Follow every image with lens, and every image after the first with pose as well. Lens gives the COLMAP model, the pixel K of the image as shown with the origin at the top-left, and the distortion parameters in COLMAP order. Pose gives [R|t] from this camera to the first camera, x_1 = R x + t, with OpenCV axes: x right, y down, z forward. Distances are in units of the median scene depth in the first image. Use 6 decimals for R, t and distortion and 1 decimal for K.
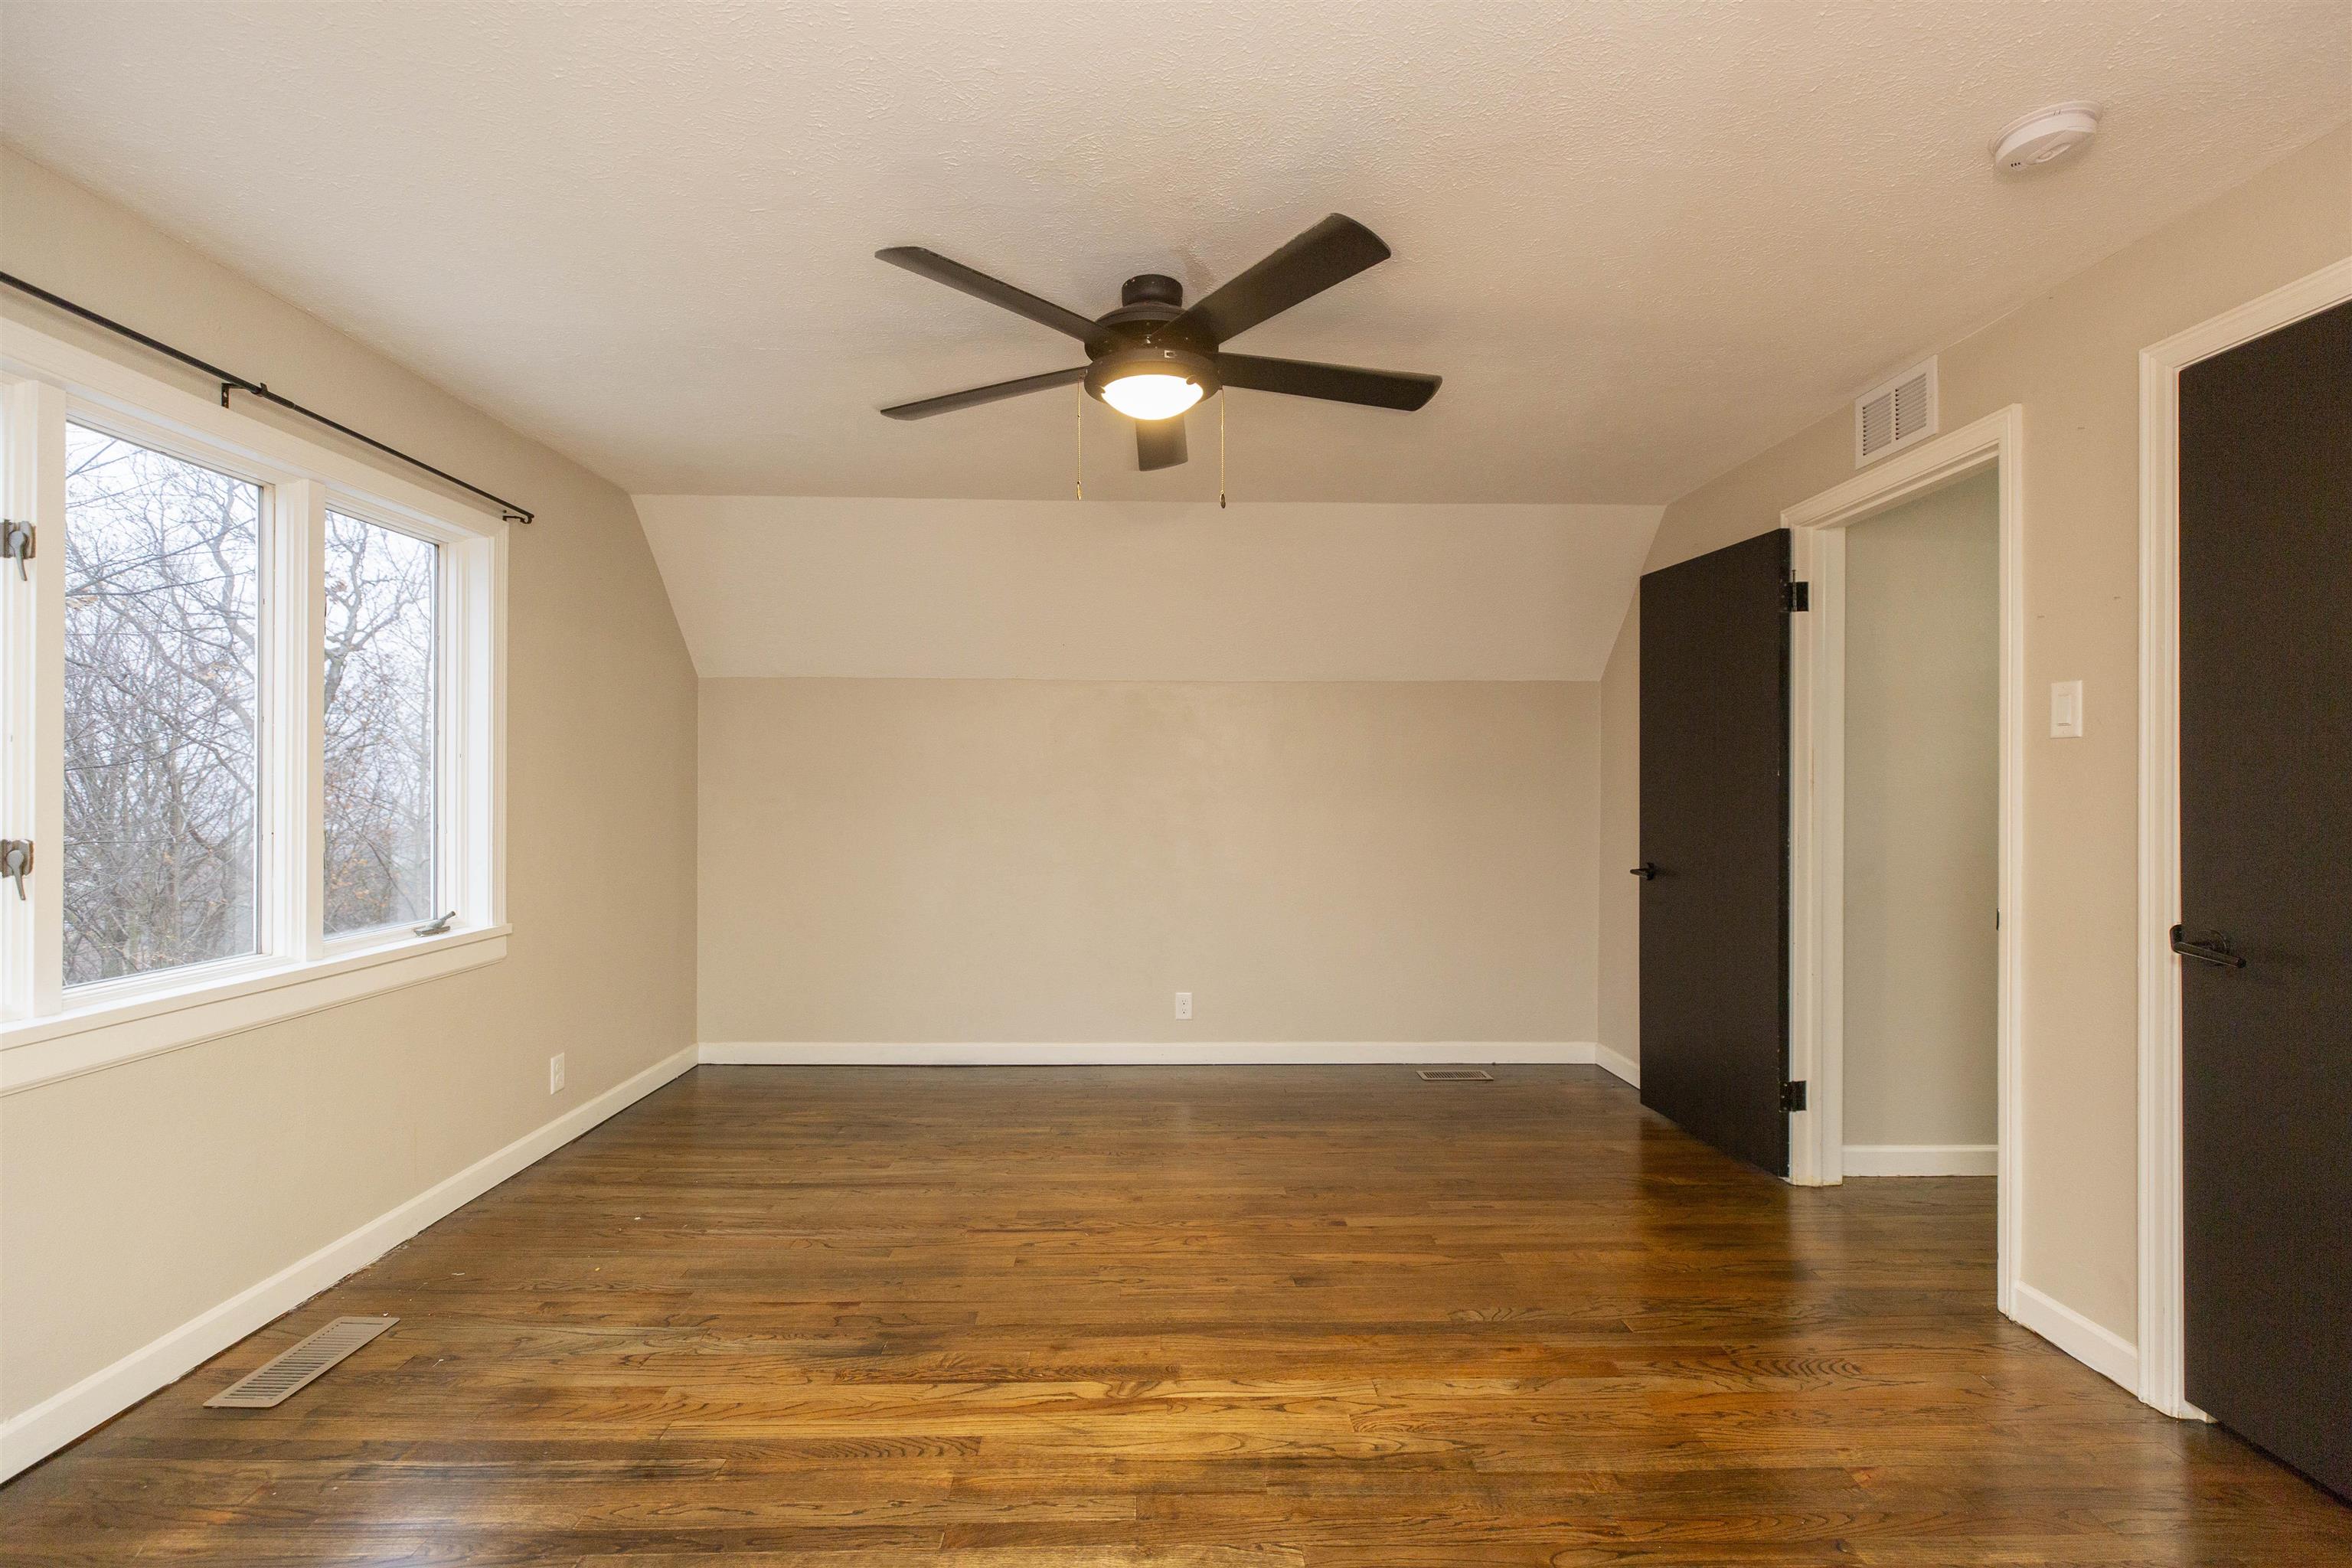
lens RADIAL K [[1062.9, 0, 1188.7], [0, 1062.9, 783.9], [0, 0, 1]] dist [0.002007, 0.000342]
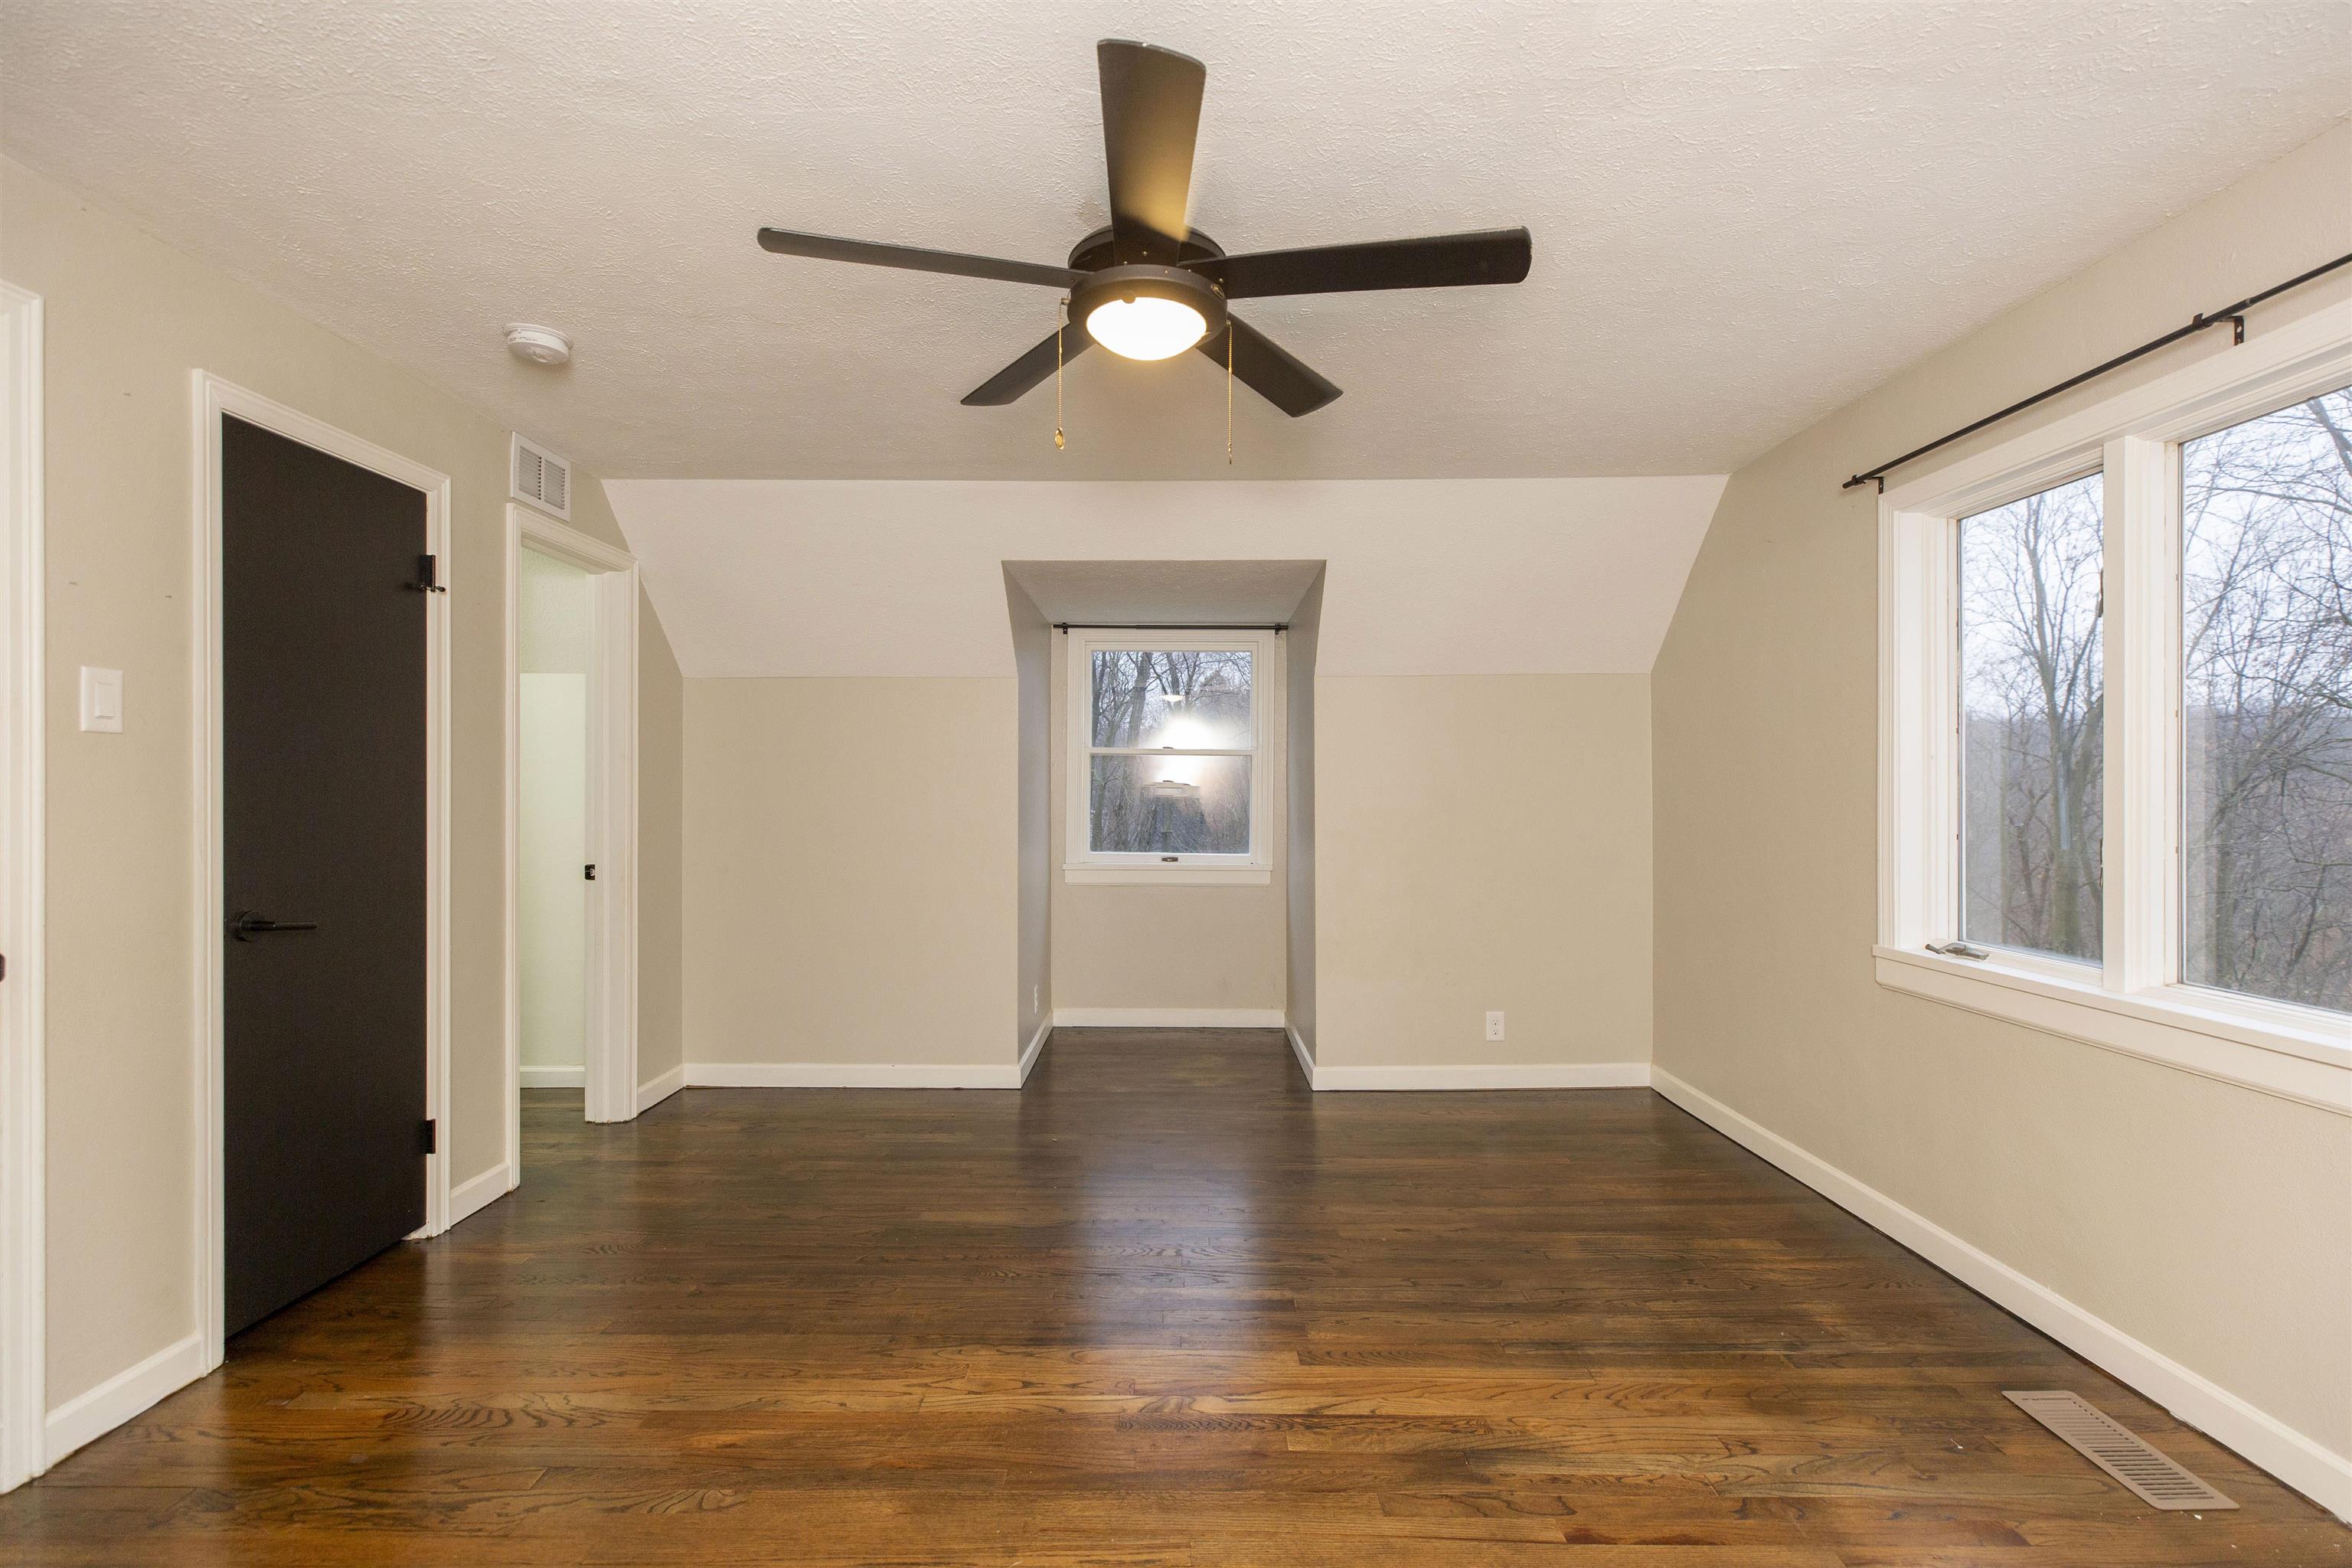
lens RADIAL K [[1062.9, 0, 1171.1], [0, 1062.9, 785.9], [0, 0, 1]] dist [0.002007, 0.000342]
pose [[-0.999423, -0.001198, 0.033932, -0.087328], [-0.001354, 0.999989, -0.004567, 0.003628], [-0.033927, -0.004610, -0.999414, 1.963610]]
